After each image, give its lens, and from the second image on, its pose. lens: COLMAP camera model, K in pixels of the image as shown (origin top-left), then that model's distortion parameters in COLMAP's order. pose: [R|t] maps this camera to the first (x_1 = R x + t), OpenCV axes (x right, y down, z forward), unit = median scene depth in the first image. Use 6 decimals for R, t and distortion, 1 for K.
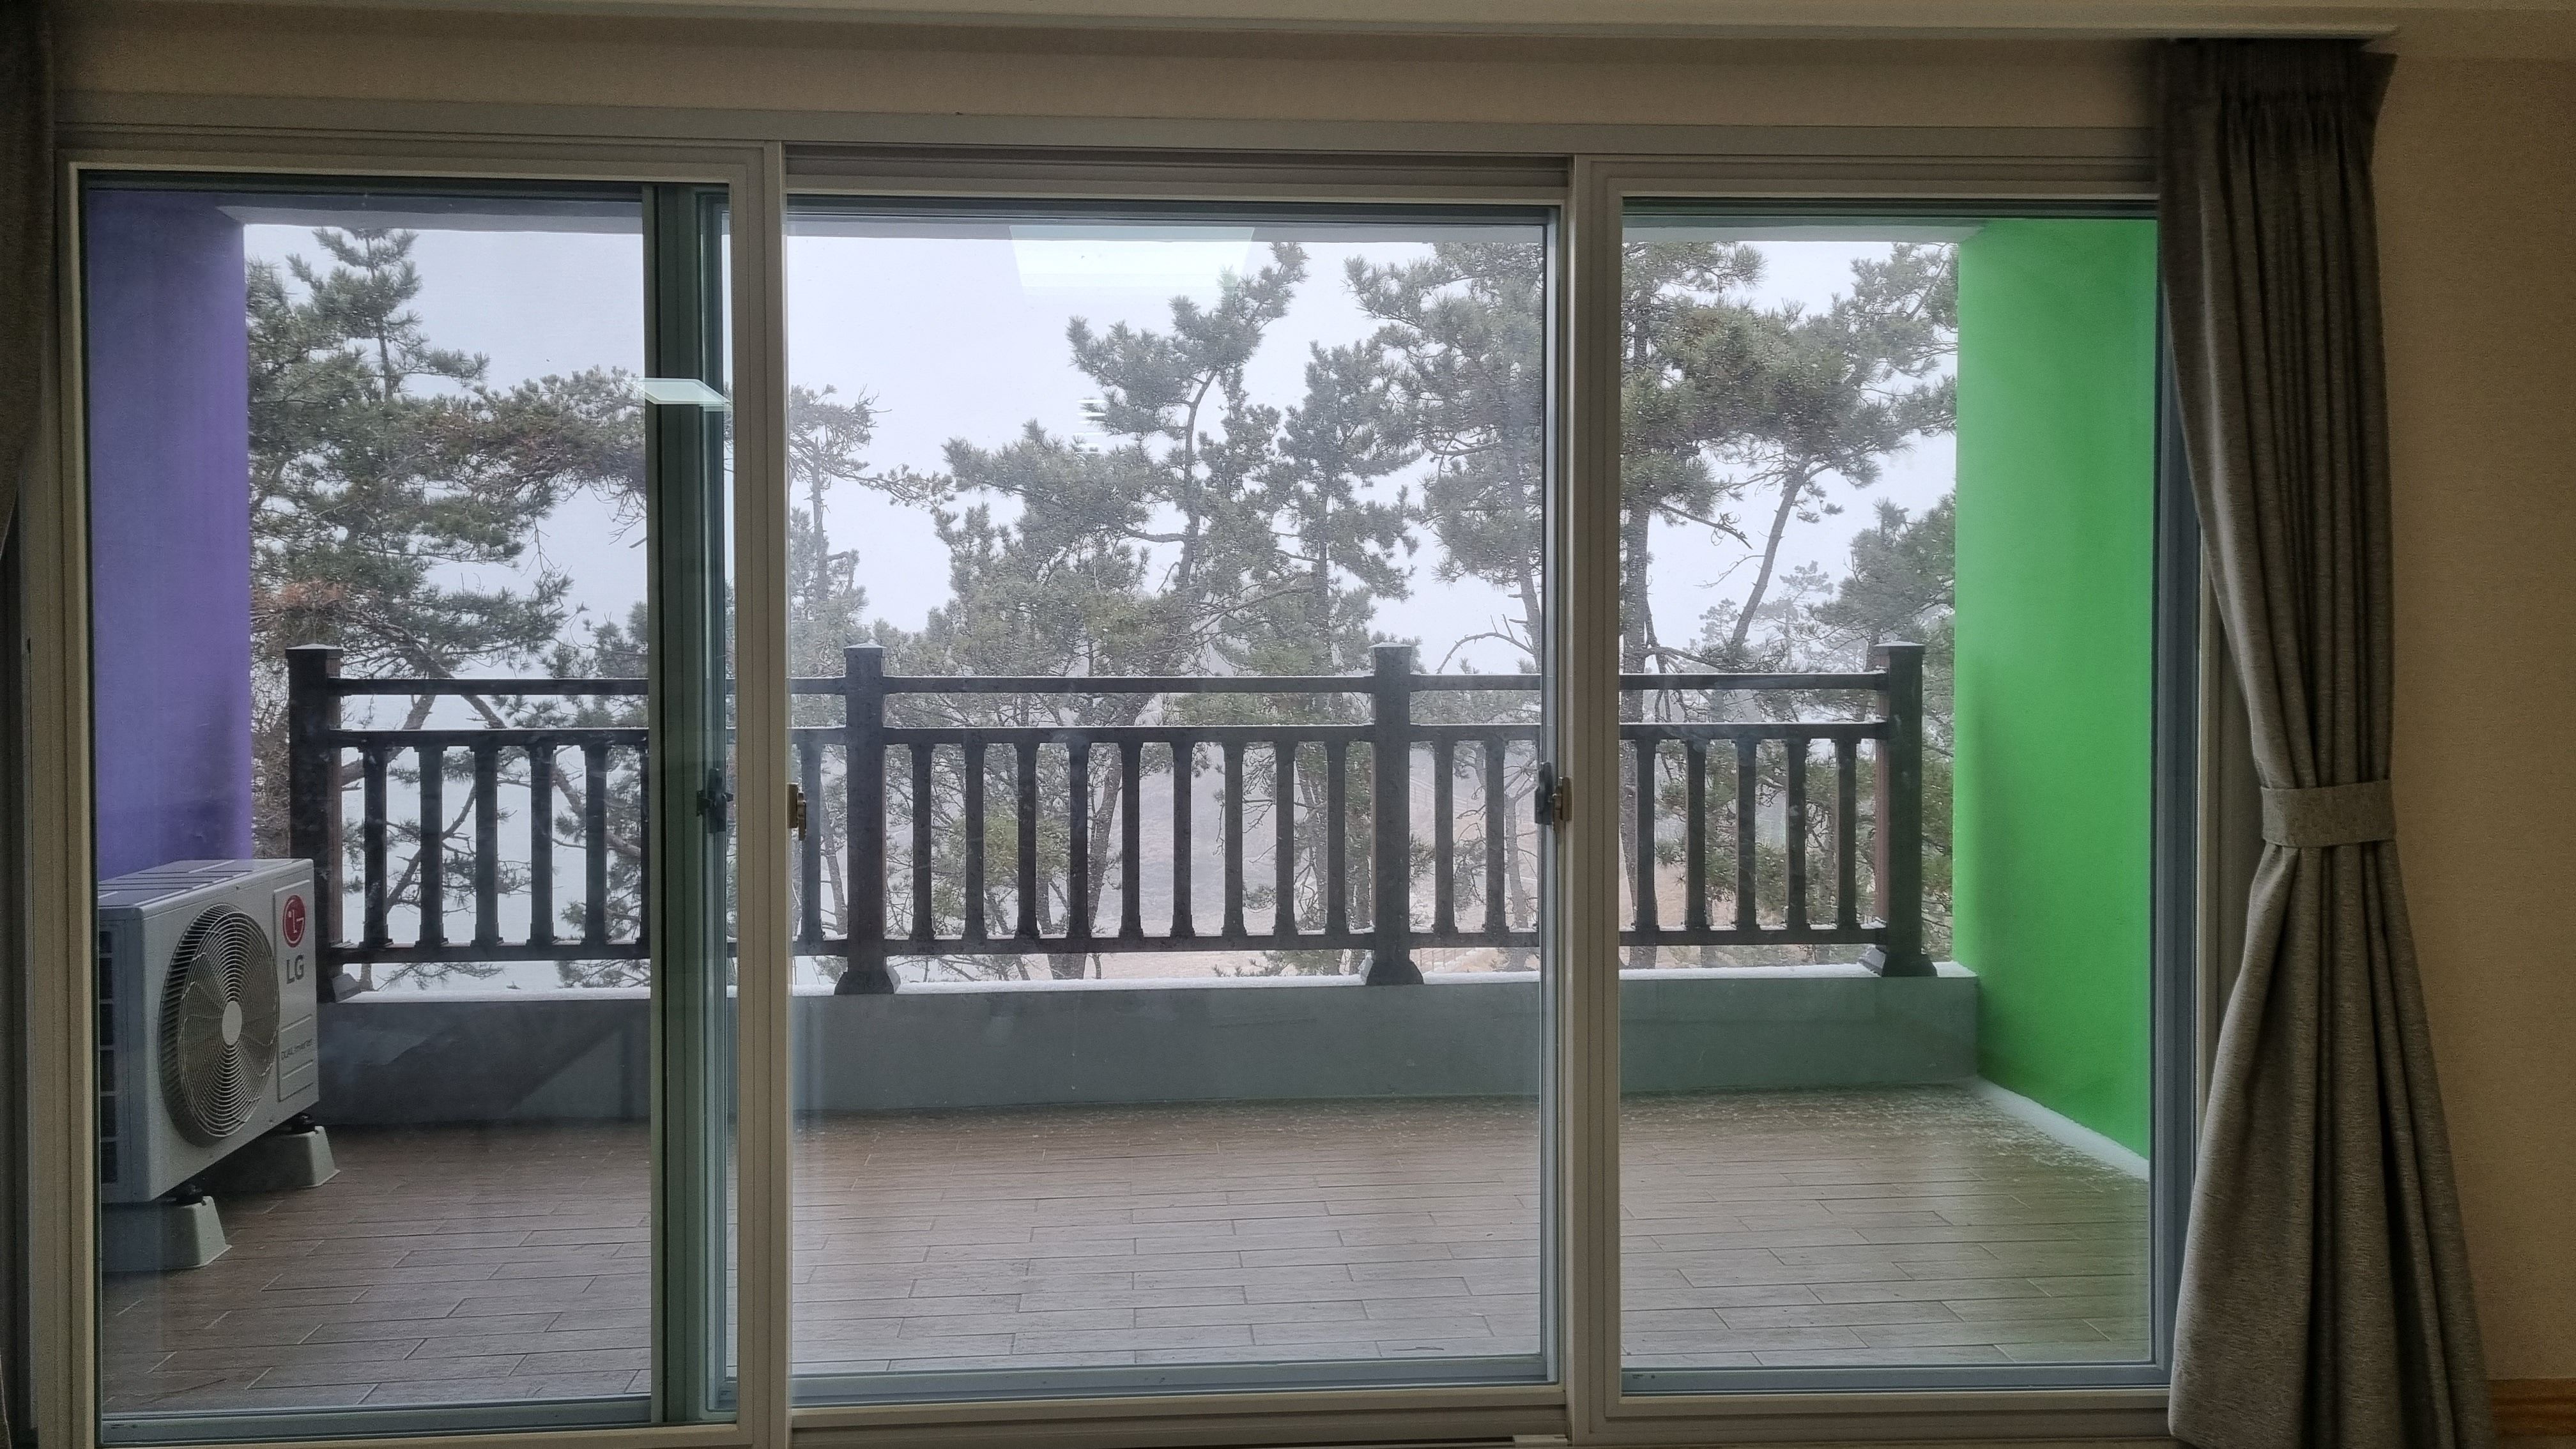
lens RADIAL K [[1911.7, 0, 1283.6], [0, 1911.7, 701.3], [0, 0, 1]] dist [0.051588, -0.012377]
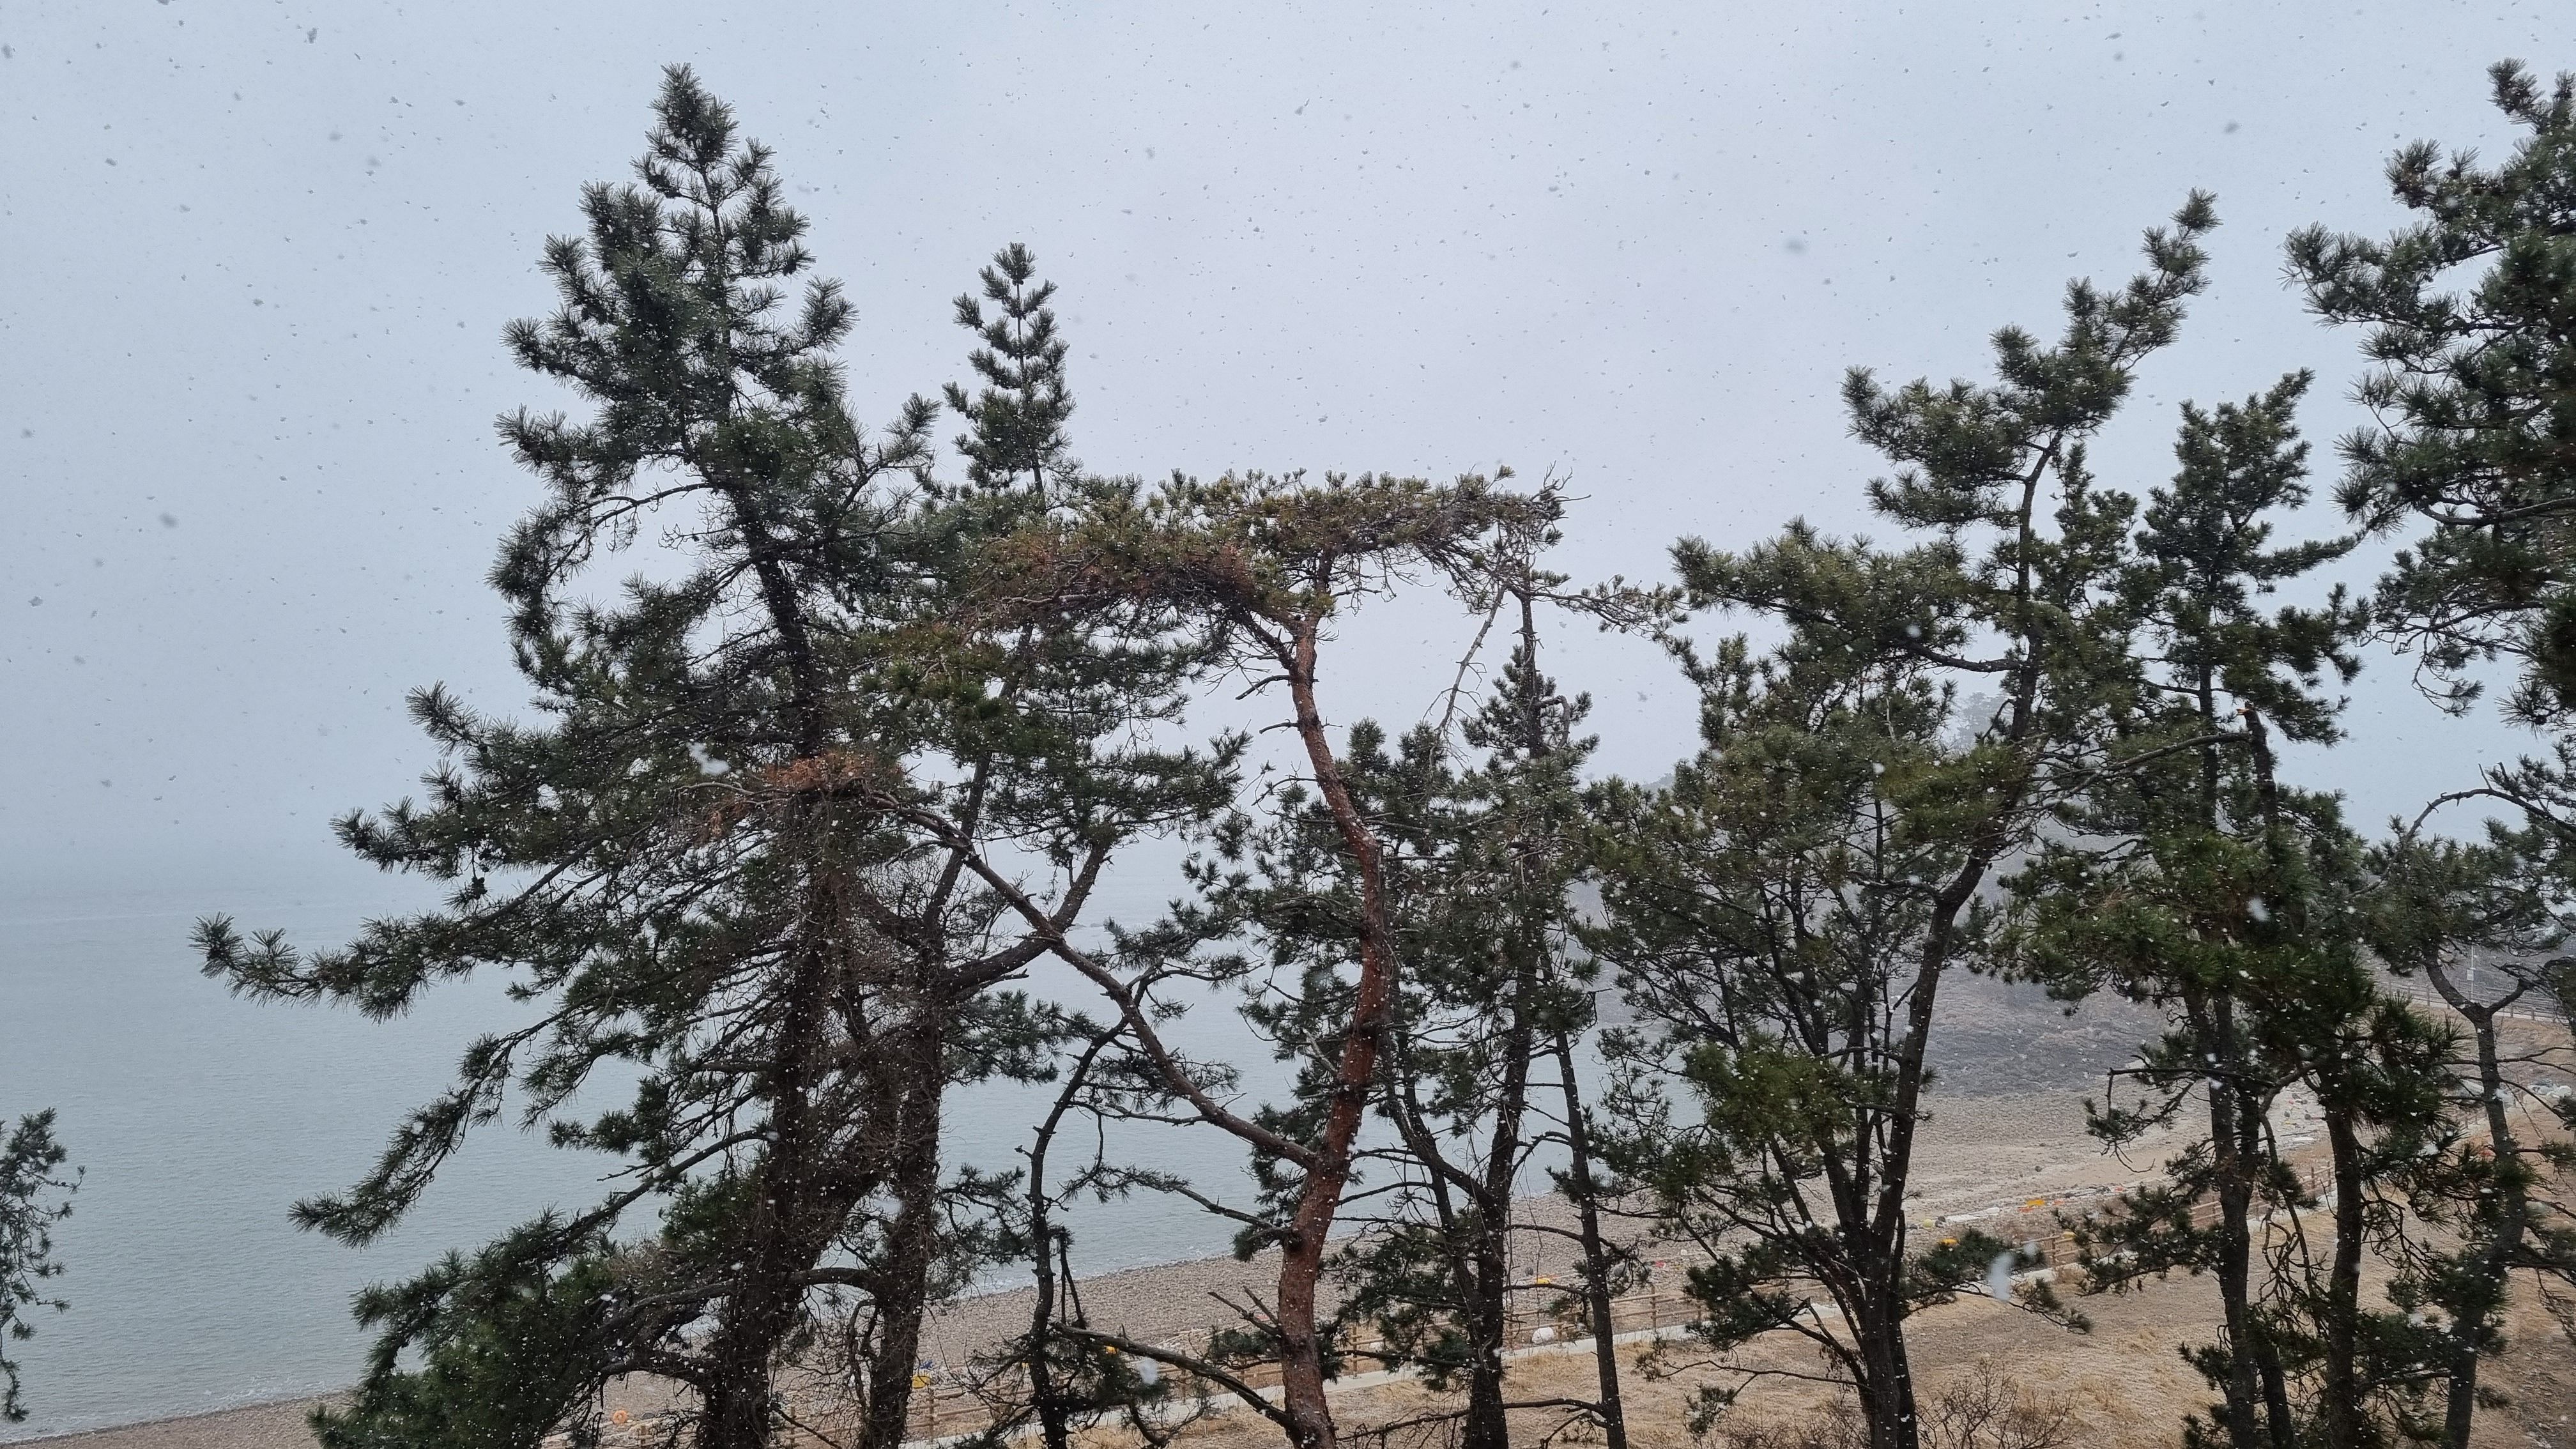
lens RADIAL K [[2036.7, 0, 1245.9], [0, 2036.7, 662.8], [0, 0, 1]] dist [0.069804, 0.002666]
pose [[0.922266, -0.030209, -0.385374, -0.020334], [-0.005728, 0.995764, -0.091766, -0.012695], [0.386514, 0.086840, 0.918186, 0.165077]]
